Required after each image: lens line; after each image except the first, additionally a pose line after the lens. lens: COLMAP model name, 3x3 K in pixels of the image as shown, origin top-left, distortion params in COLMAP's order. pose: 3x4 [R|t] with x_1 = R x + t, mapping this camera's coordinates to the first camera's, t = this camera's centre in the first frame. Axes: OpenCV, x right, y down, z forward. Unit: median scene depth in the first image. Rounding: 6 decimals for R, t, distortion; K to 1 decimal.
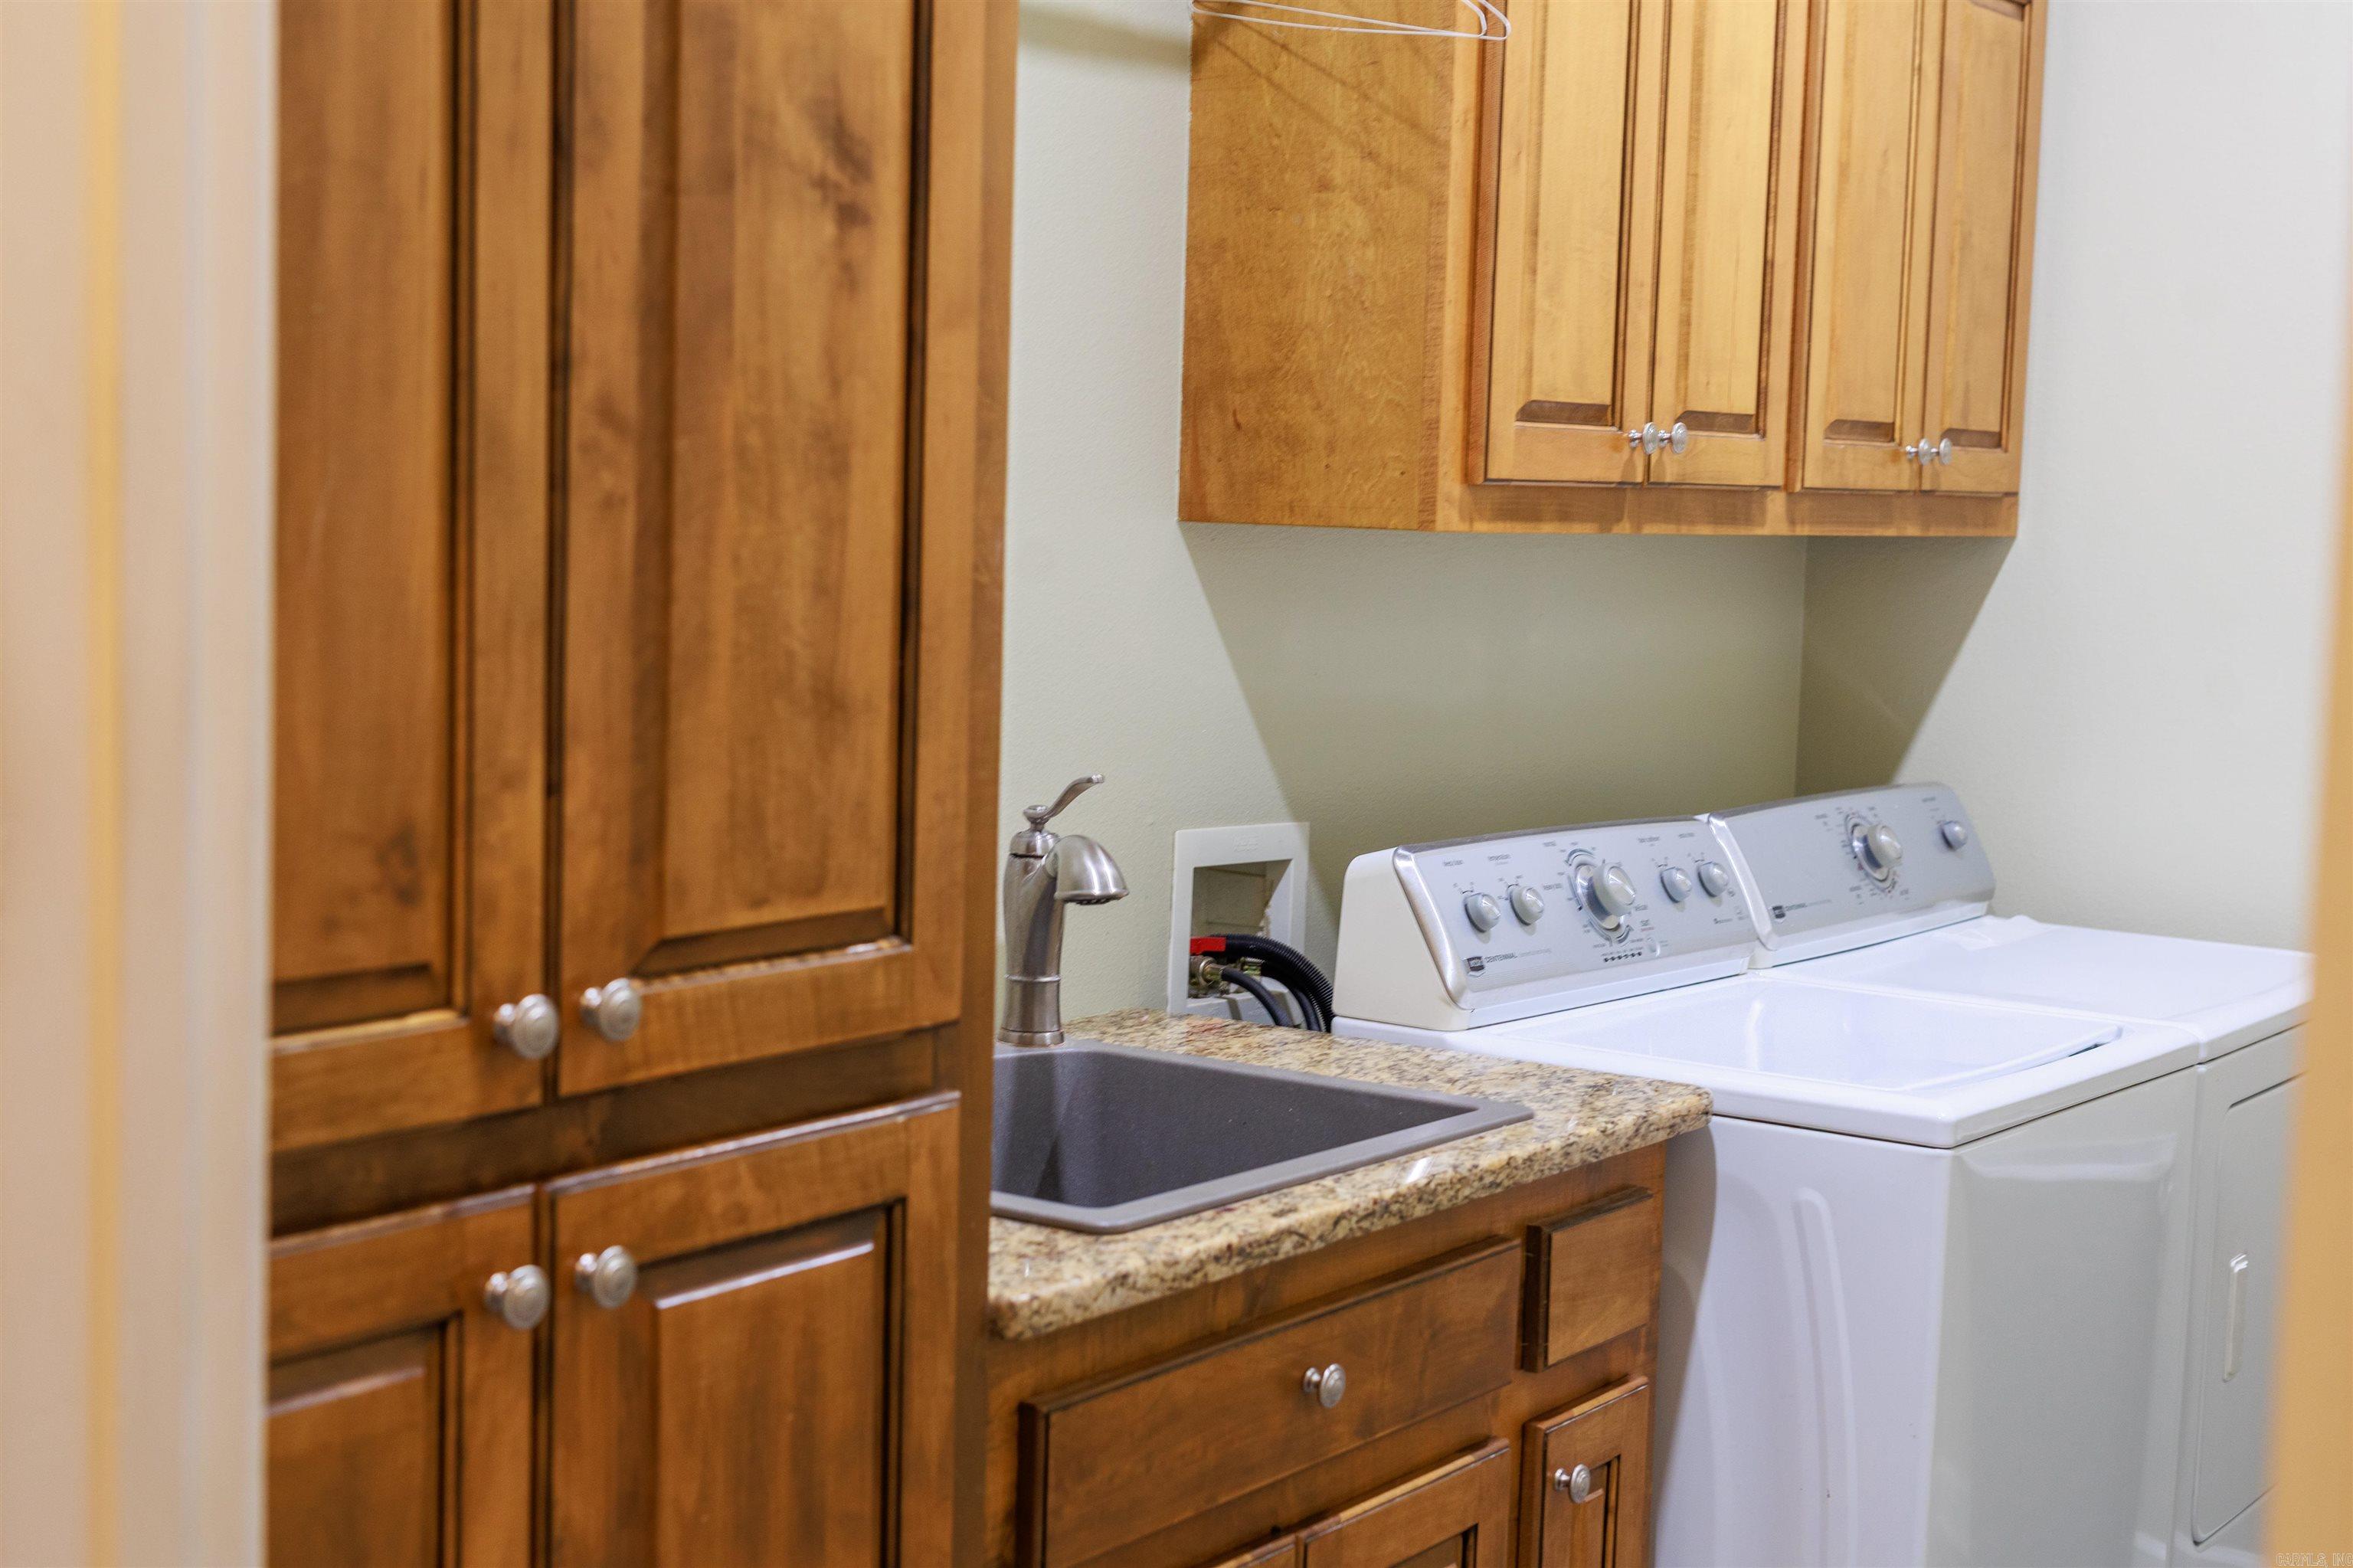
lens RADIAL K [[3283.5, 0, 1176.5], [0, 3283.5, 784.0], [0, 0, 1]] dist [-0.007914, -0.005949]
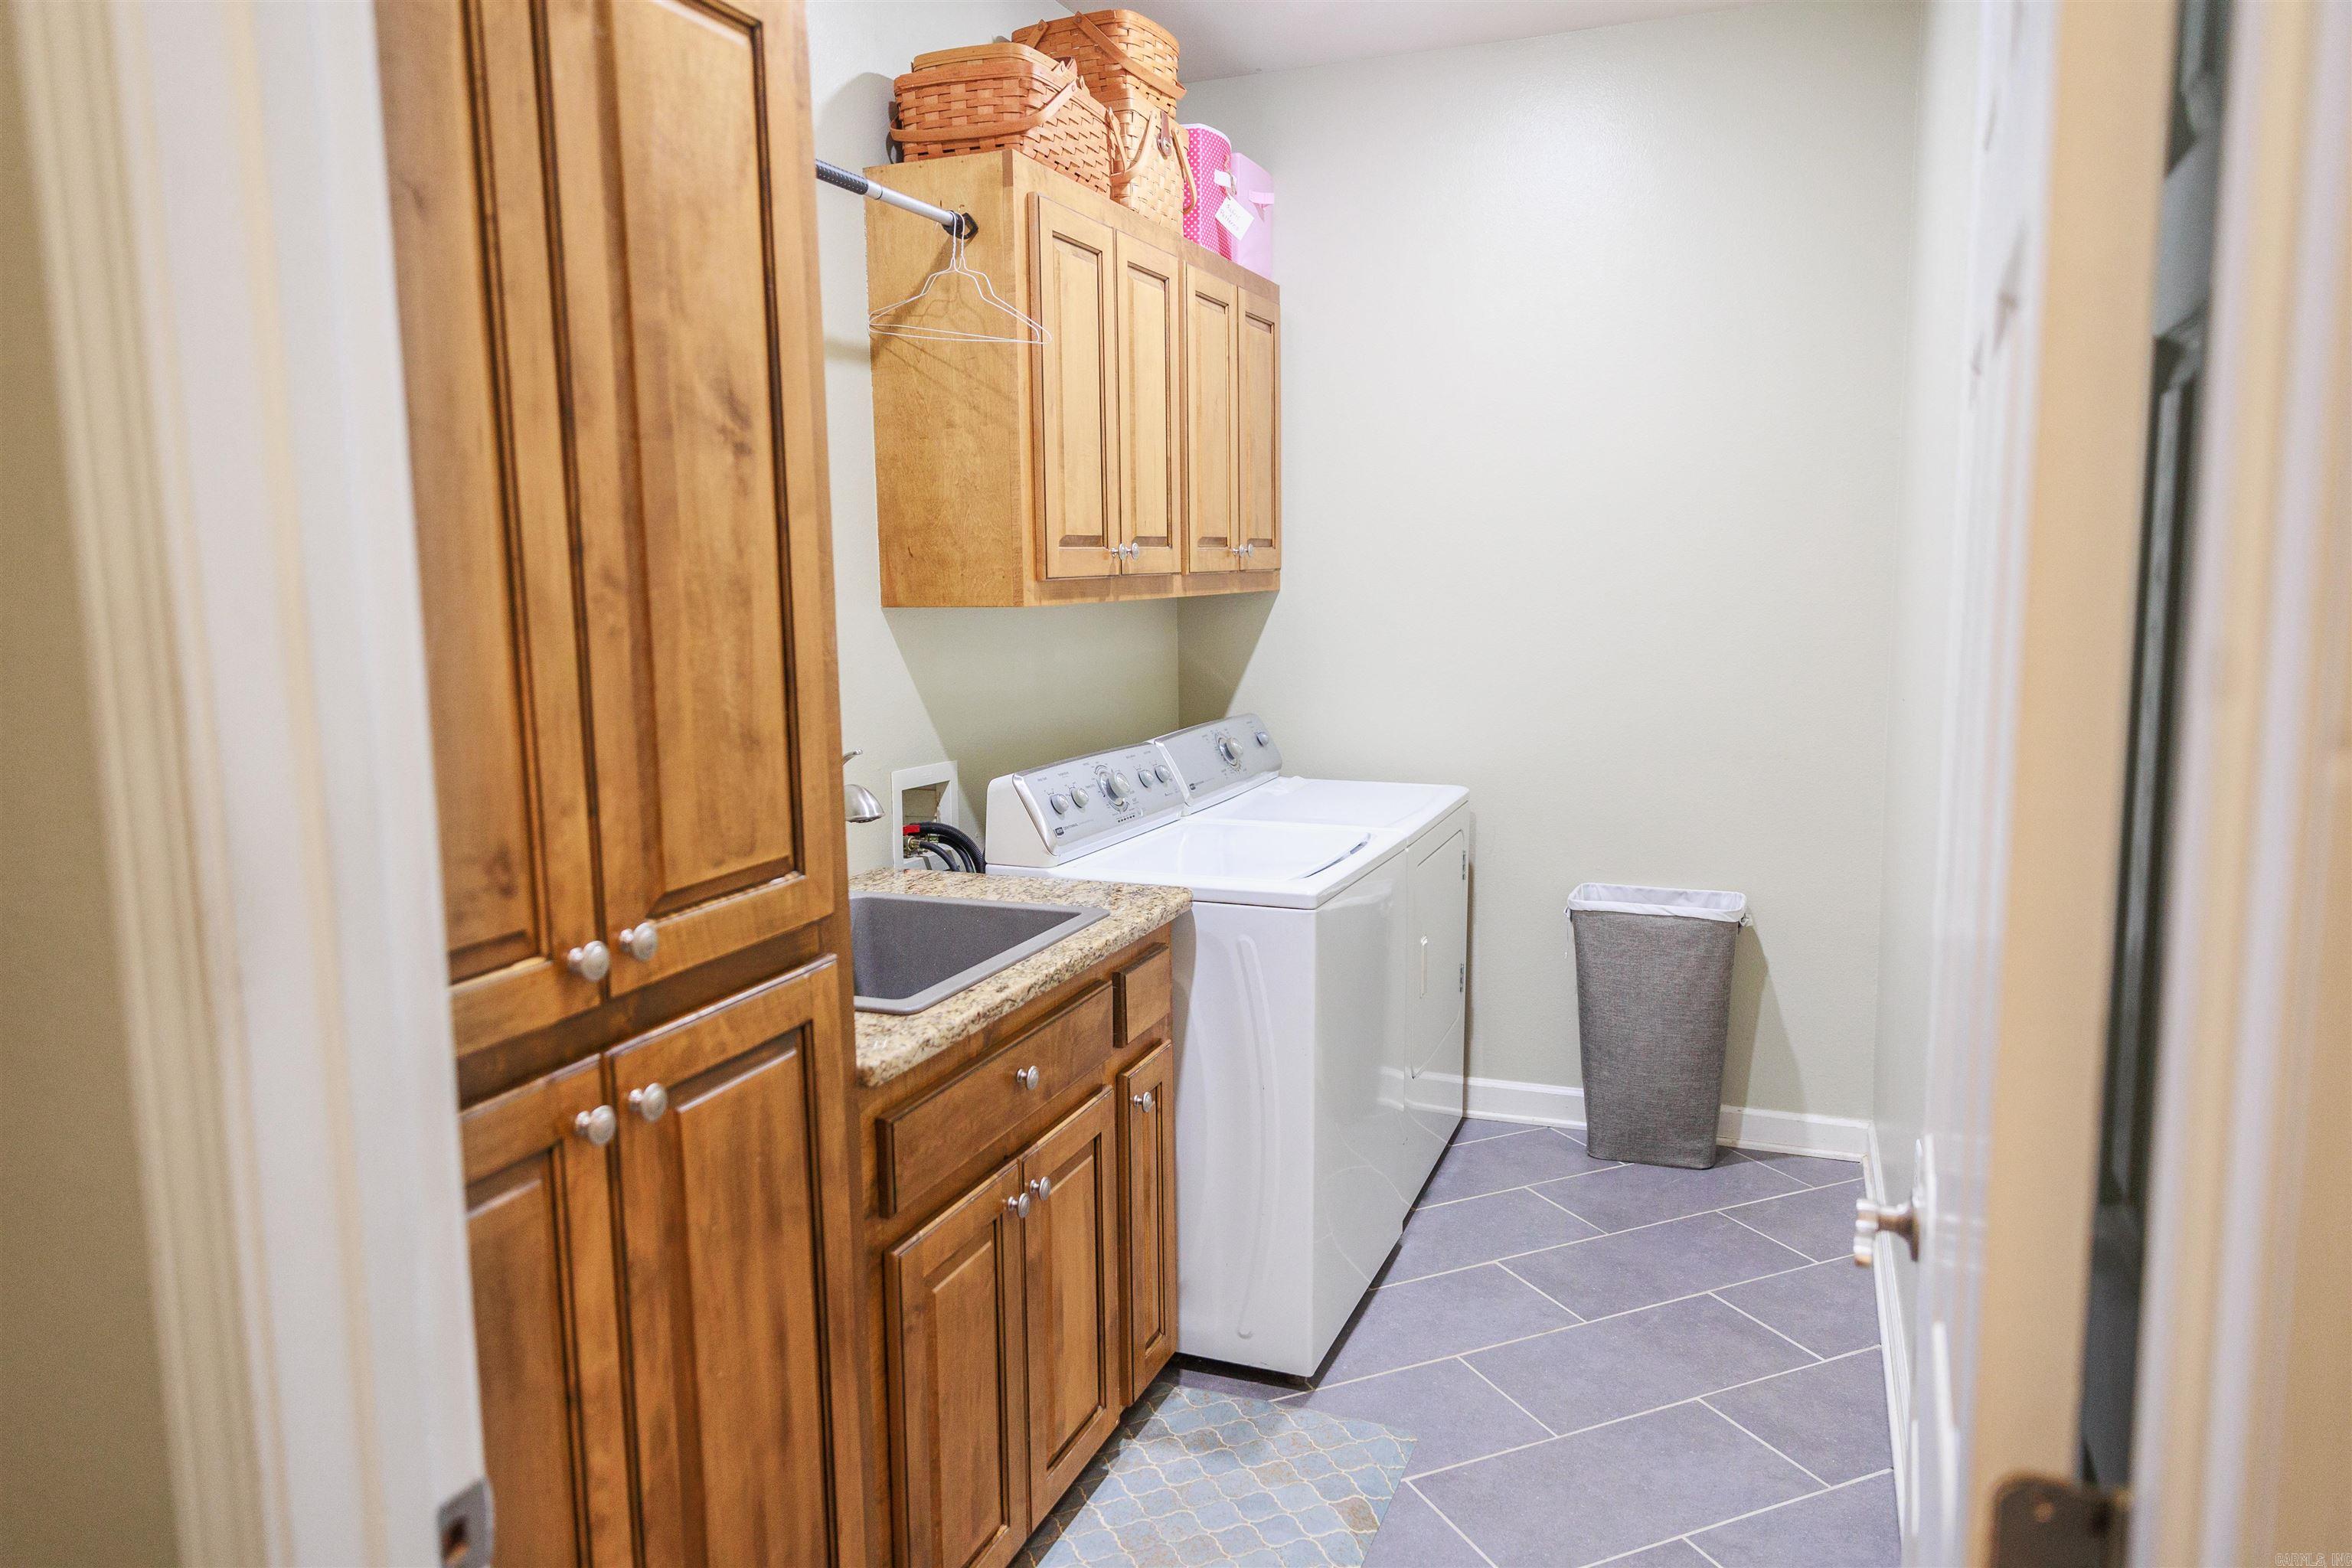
lens RADIAL K [[1555.5, 0, 1167.9], [0, 1555.5, 779.1], [0, 0, 1]] dist [0.010056, -0.007157]
pose [[0.973761, -0.074878, 0.214902, -0.058846], [0.065132, 0.996516, 0.052088, -0.027539], [-0.218053, -0.036724, 0.975246, 0.144121]]
